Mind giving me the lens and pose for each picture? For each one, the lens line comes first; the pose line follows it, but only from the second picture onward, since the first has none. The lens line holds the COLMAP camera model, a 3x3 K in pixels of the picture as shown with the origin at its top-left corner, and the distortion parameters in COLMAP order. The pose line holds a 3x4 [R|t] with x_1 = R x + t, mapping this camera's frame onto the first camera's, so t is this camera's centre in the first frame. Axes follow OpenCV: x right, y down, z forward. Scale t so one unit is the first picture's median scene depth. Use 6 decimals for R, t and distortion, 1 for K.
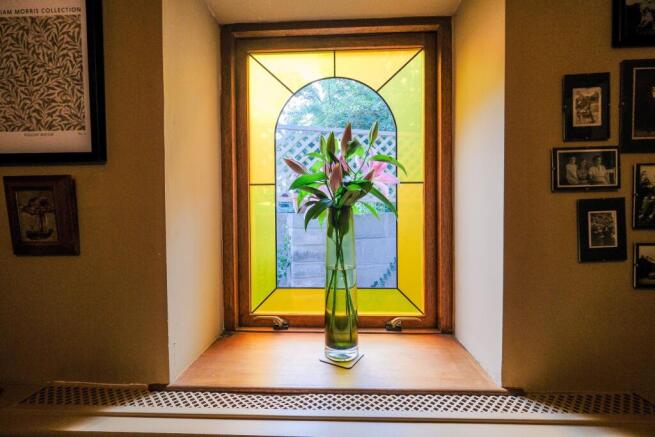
lens RADIAL K [[283.6, 0, 330.9], [0, 283.6, 218.8], [0, 0, 1]] dist [-0.000212, -0.000267]
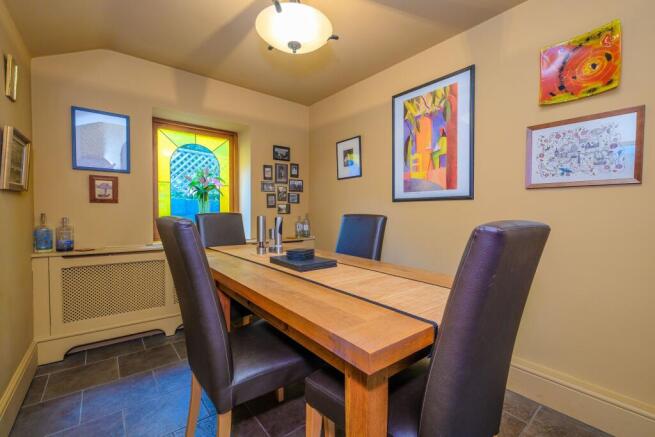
lens RADIAL K [[283.6, 0, 330.9], [0, 283.6, 218.8], [0, 0, 1]] dist [-0.000212, -0.000267]
pose [[0.755844, -0.004501, 0.654736, -1.211480], [-0.006845, 0.999867, 0.014776, 0.245275], [-0.654716, -0.015650, 0.755713, -2.900790]]
